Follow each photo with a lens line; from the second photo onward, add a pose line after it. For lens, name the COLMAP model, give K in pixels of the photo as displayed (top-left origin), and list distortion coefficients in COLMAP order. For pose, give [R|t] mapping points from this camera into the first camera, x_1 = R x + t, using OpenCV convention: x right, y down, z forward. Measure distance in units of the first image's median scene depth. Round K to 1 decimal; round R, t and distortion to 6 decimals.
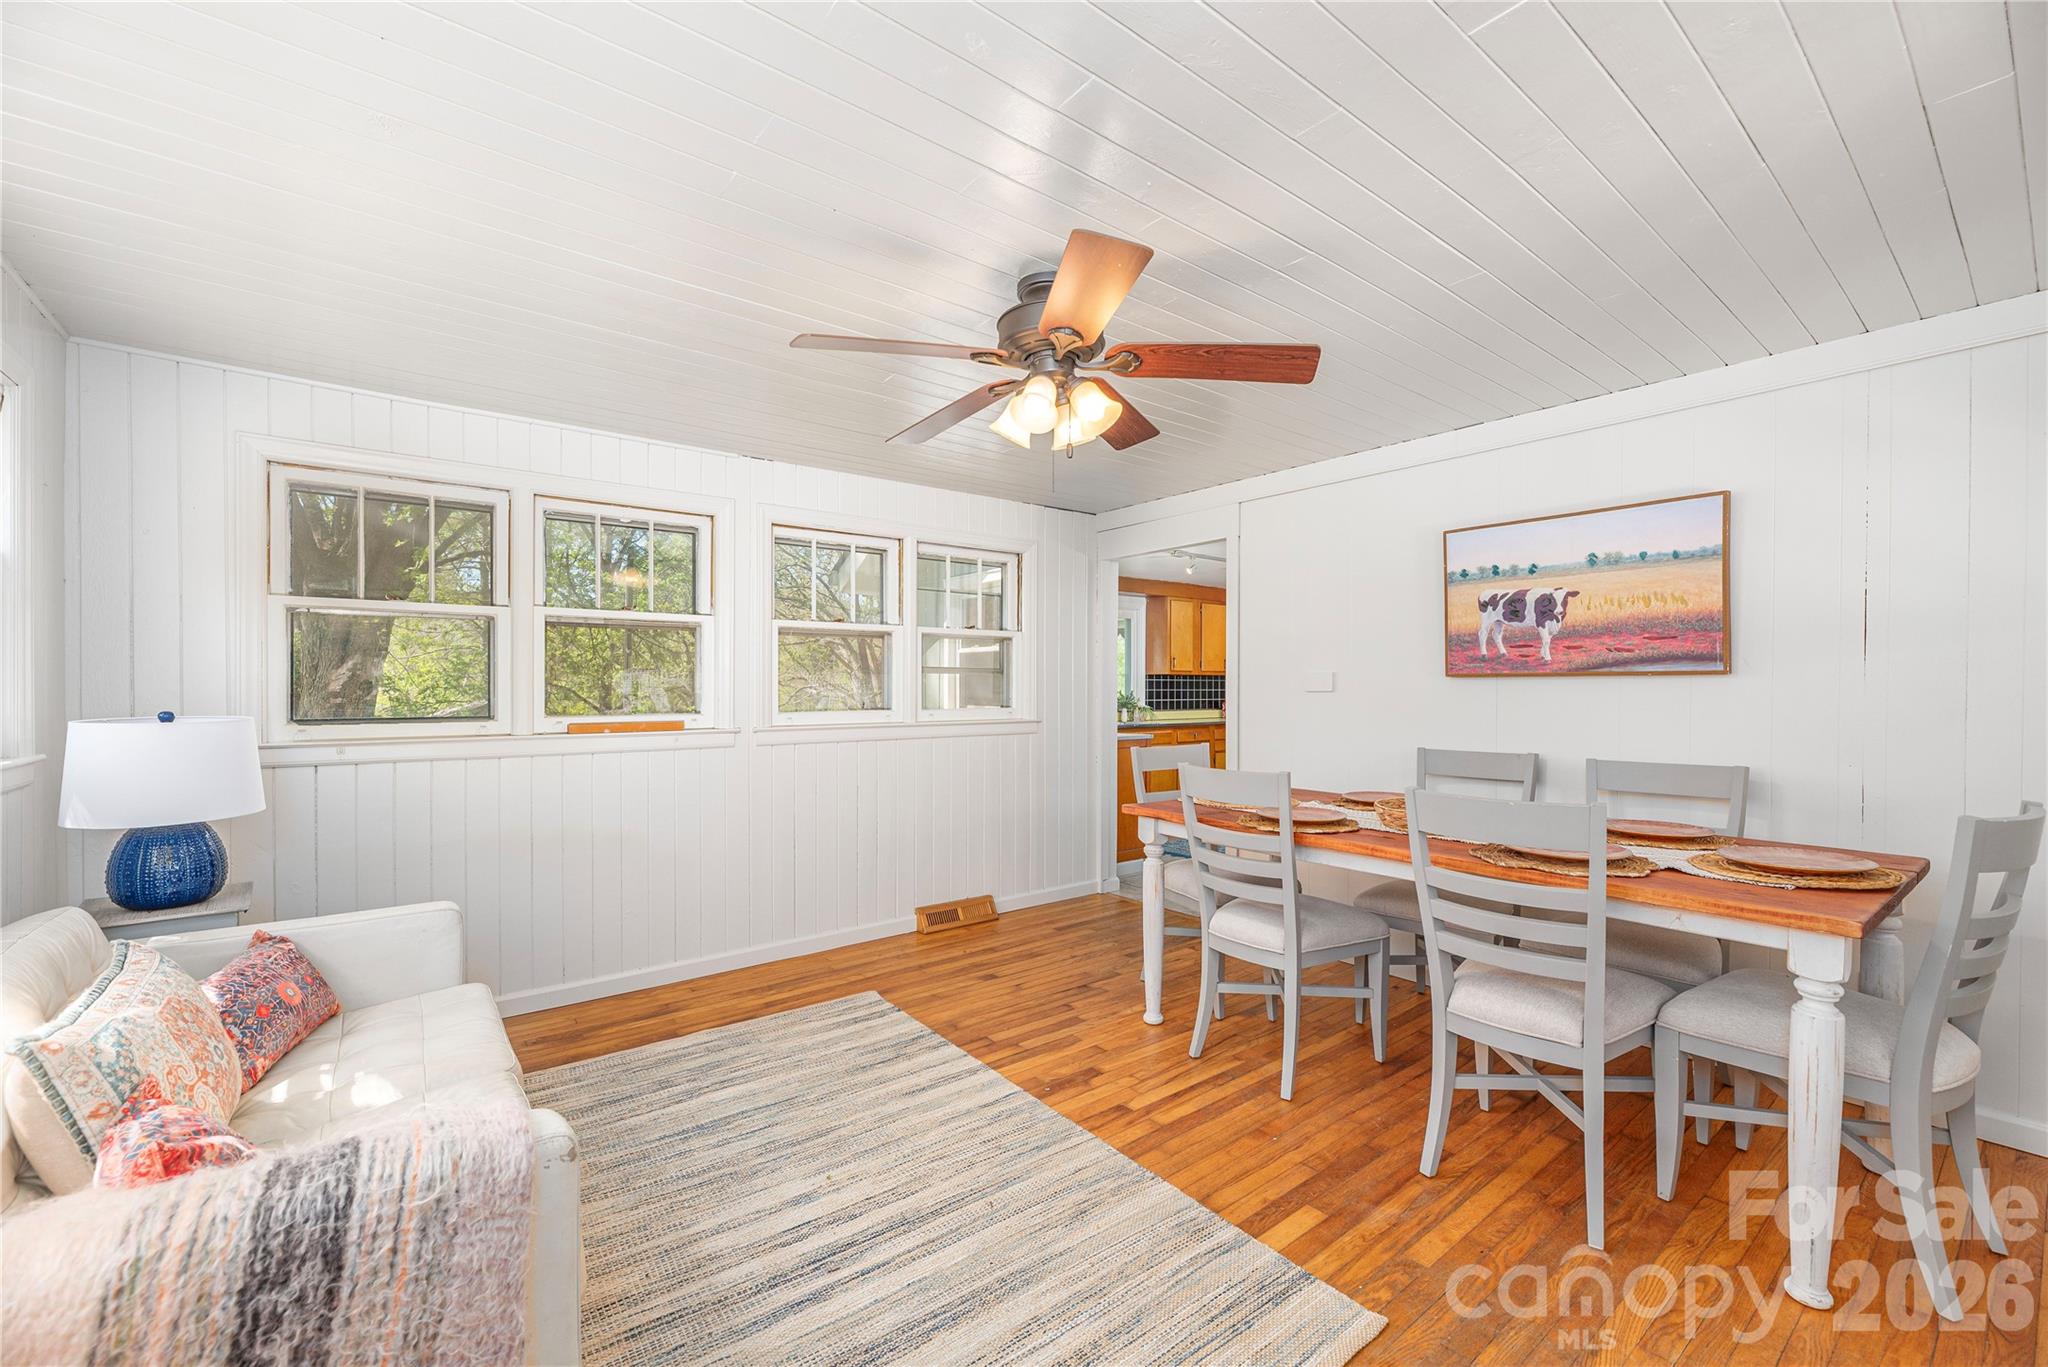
lens RADIAL K [[833.1, 0, 1024.3], [0, 833.1, 684.8], [0, 0, 1]] dist [-0.003447, -0.000254]
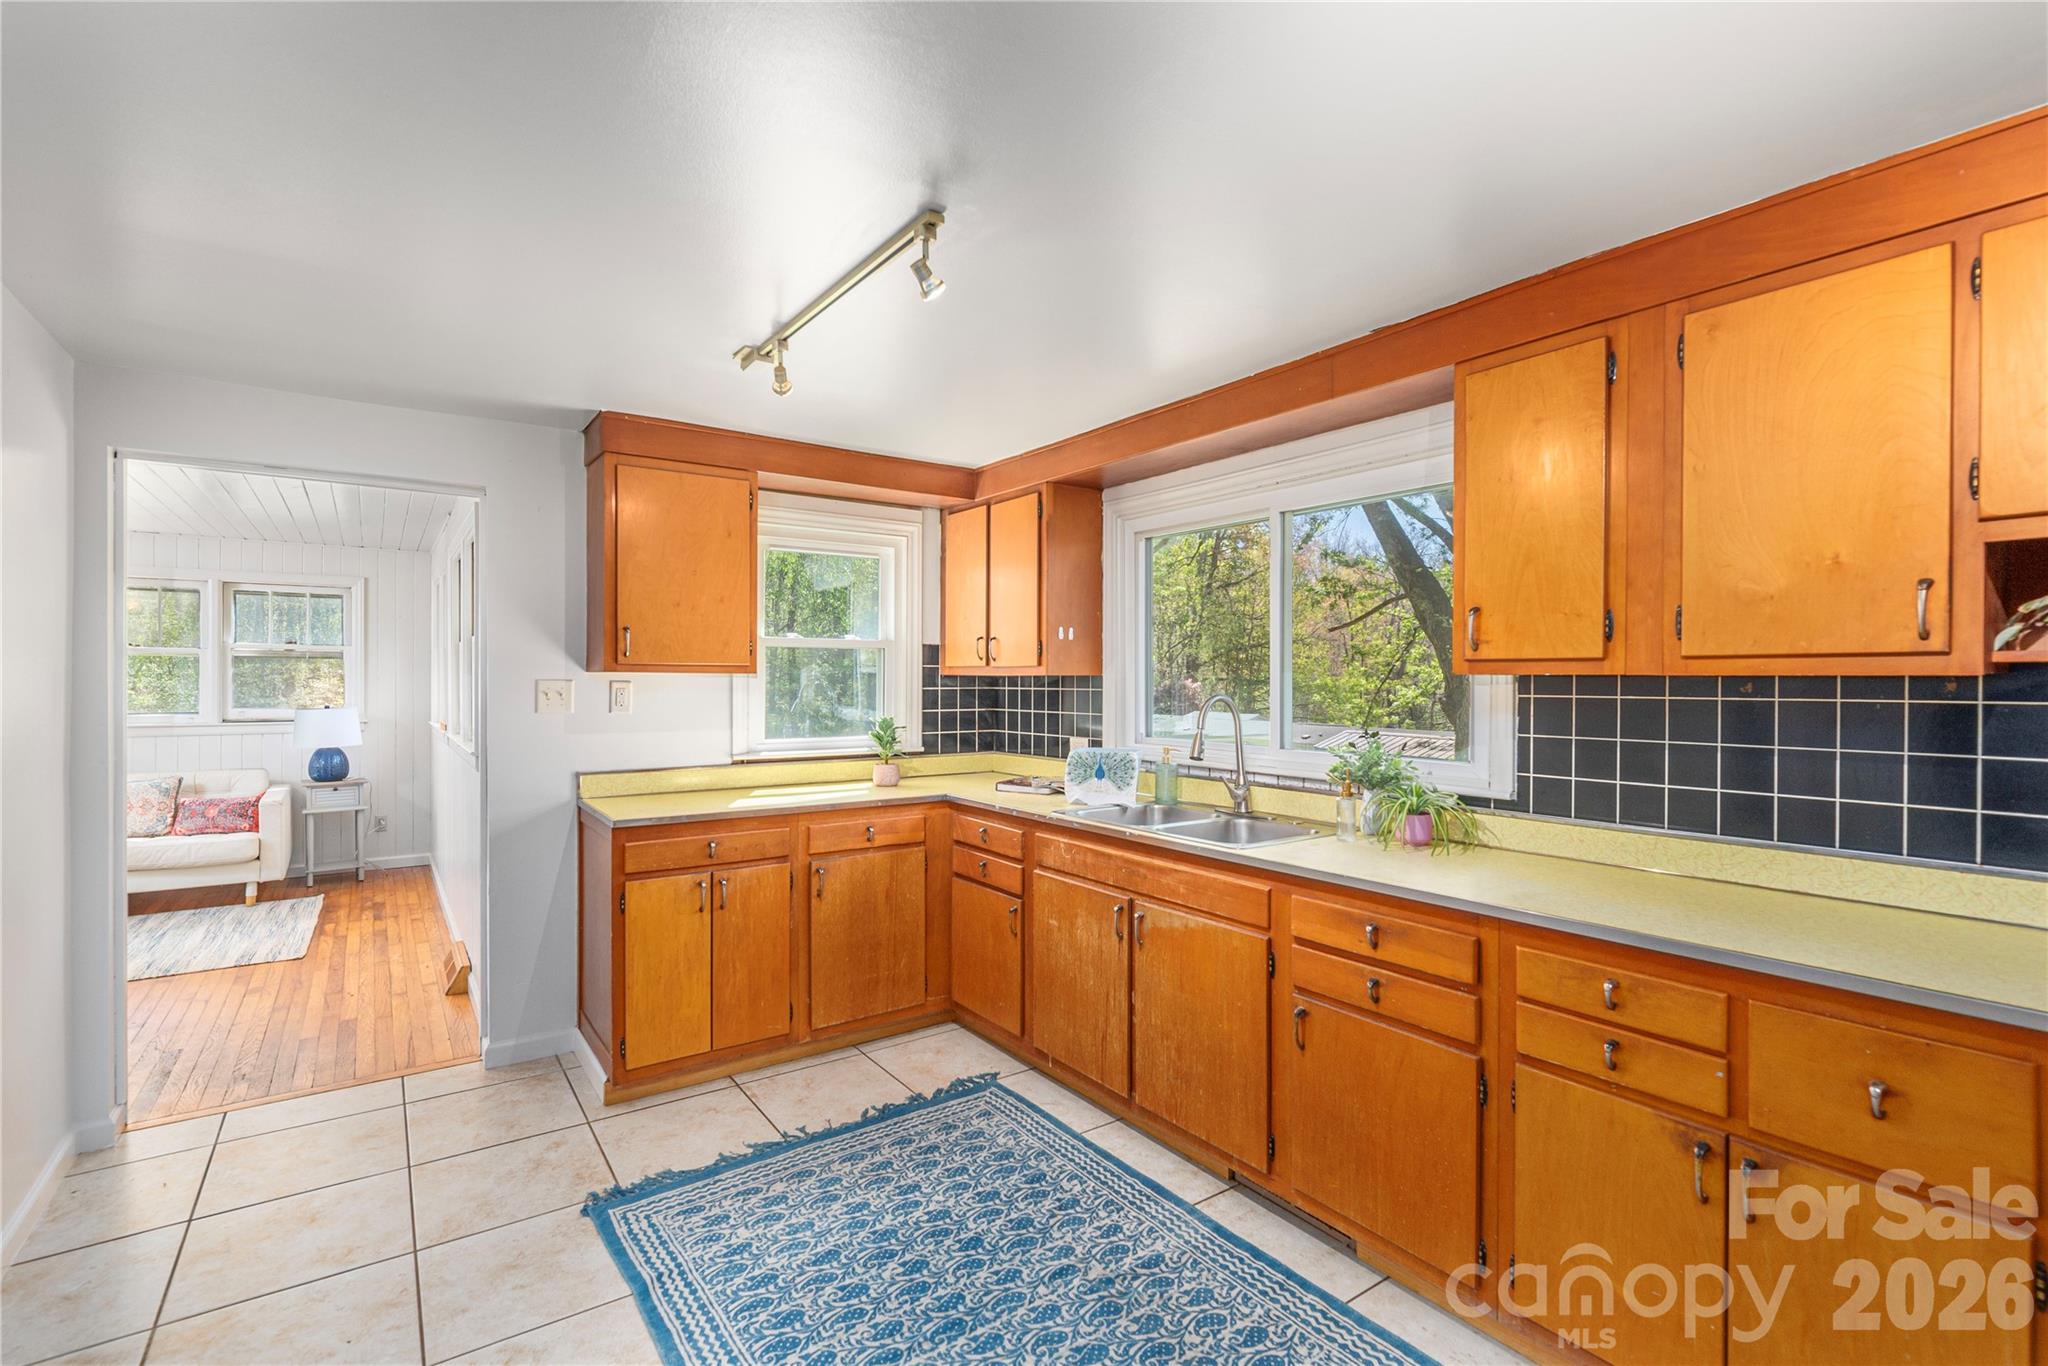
lens RADIAL K [[930.6, 0, 1022.9], [0, 930.6, 694.0], [0, 0, 1]] dist [-0.002144, 0.000059]
pose [[-0.048593, 0.009115, -0.998777, 1.337972], [-0.002829, 0.999953, 0.009264, -0.027177], [0.998815, 0.003276, -0.048565, 2.579992]]
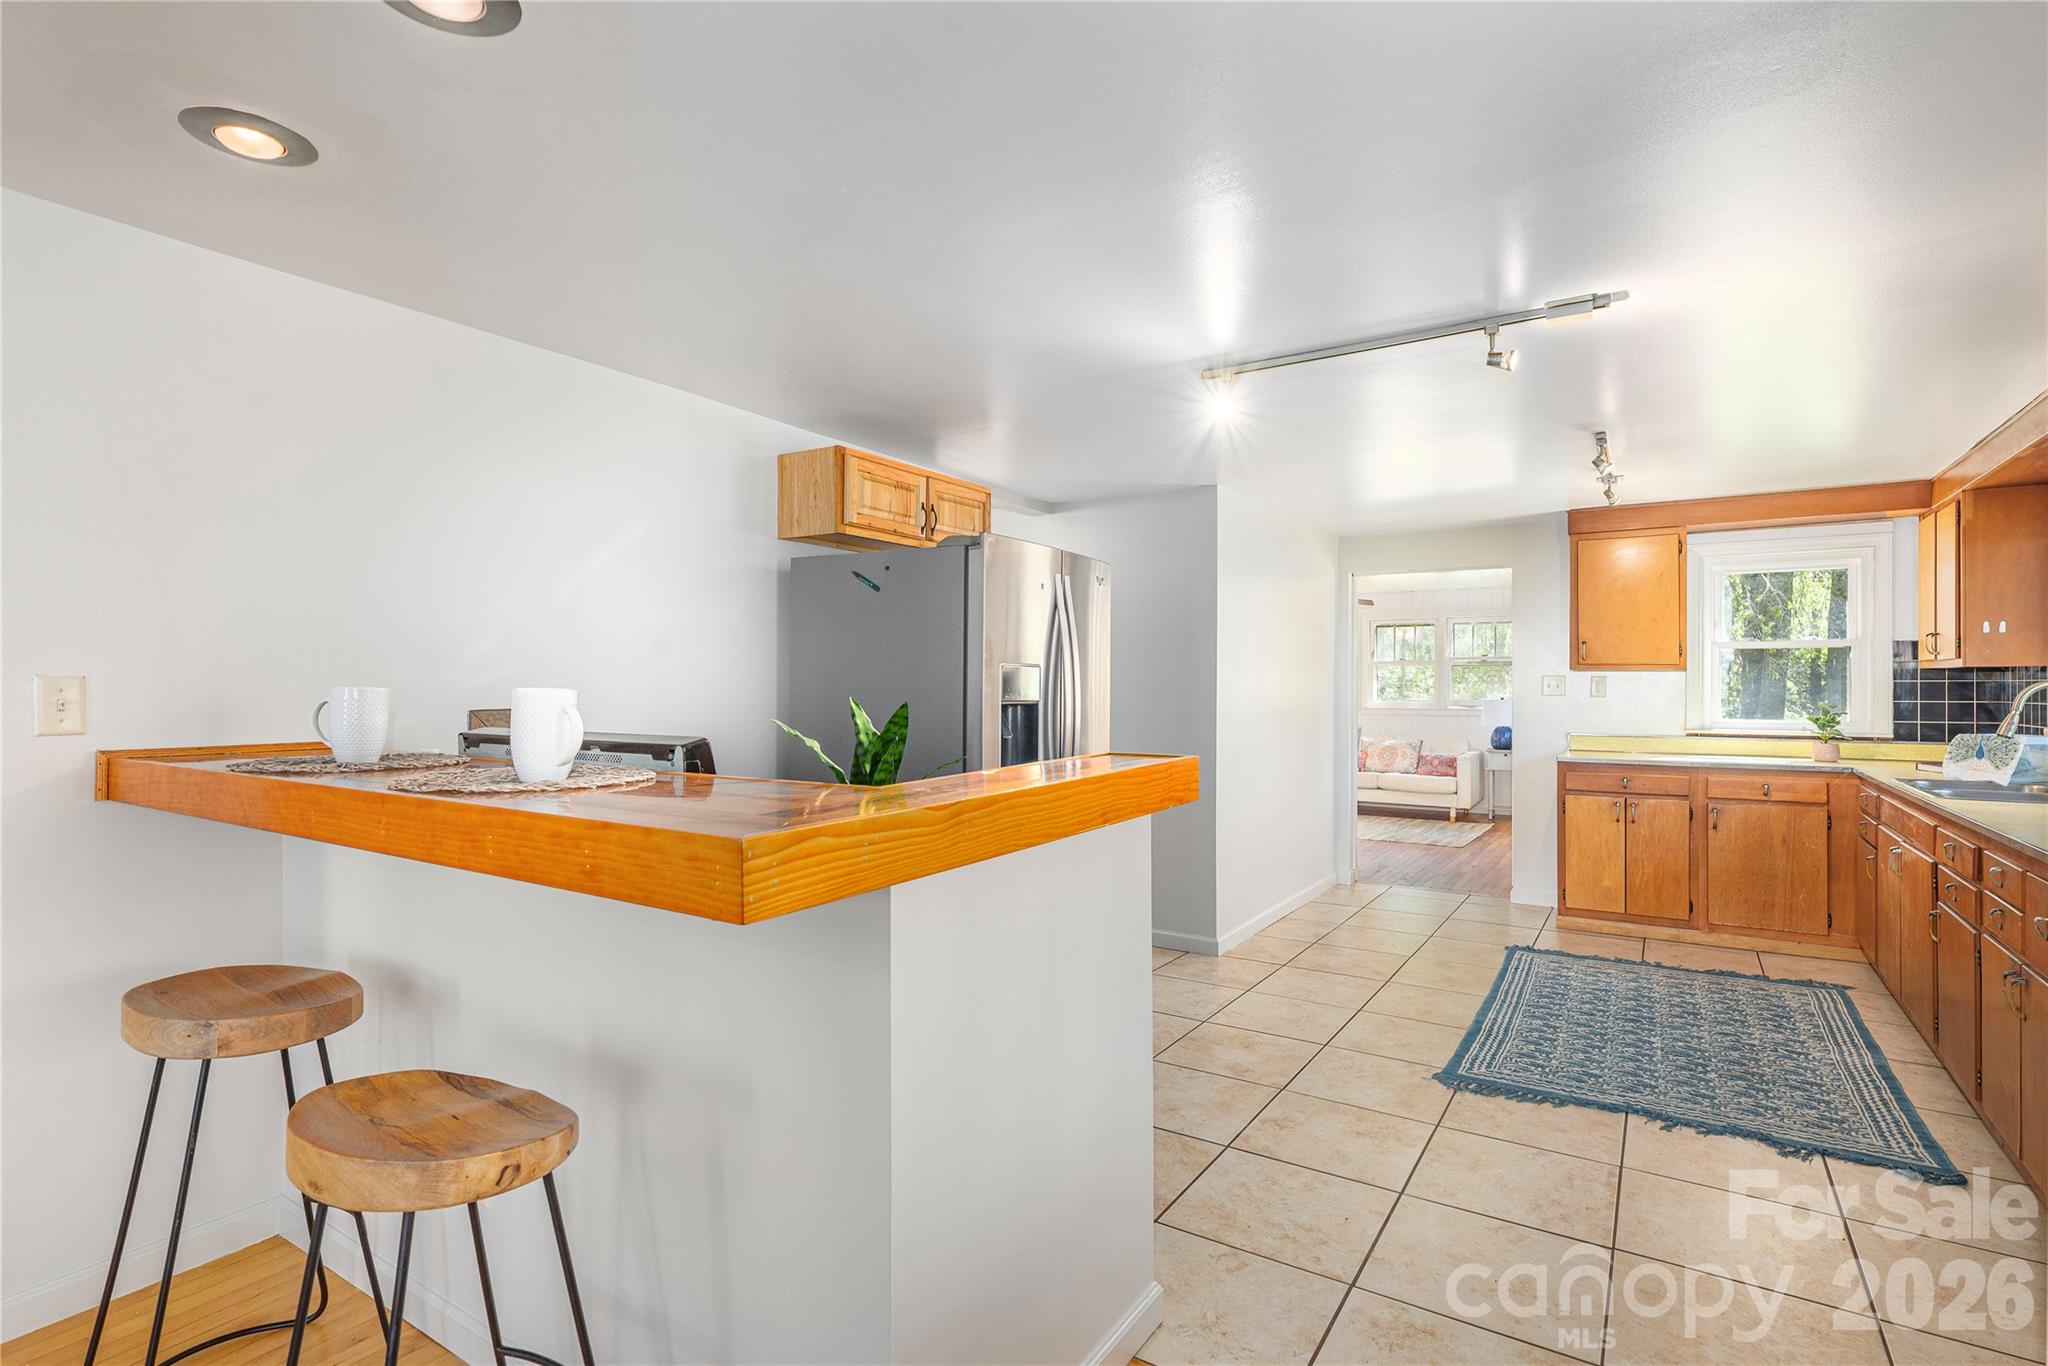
lens RADIAL K [[987.6, 0, 1012.2], [0, 987.6, 686.3], [0, 0, 1]] dist [0.000805, 0.000206]
pose [[-0.948411, -0.002643, -0.317032, 1.906701], [-0.002519, 0.999997, -0.000803, -0.006074], [0.317033, 0.000037, -0.948415, 3.530710]]
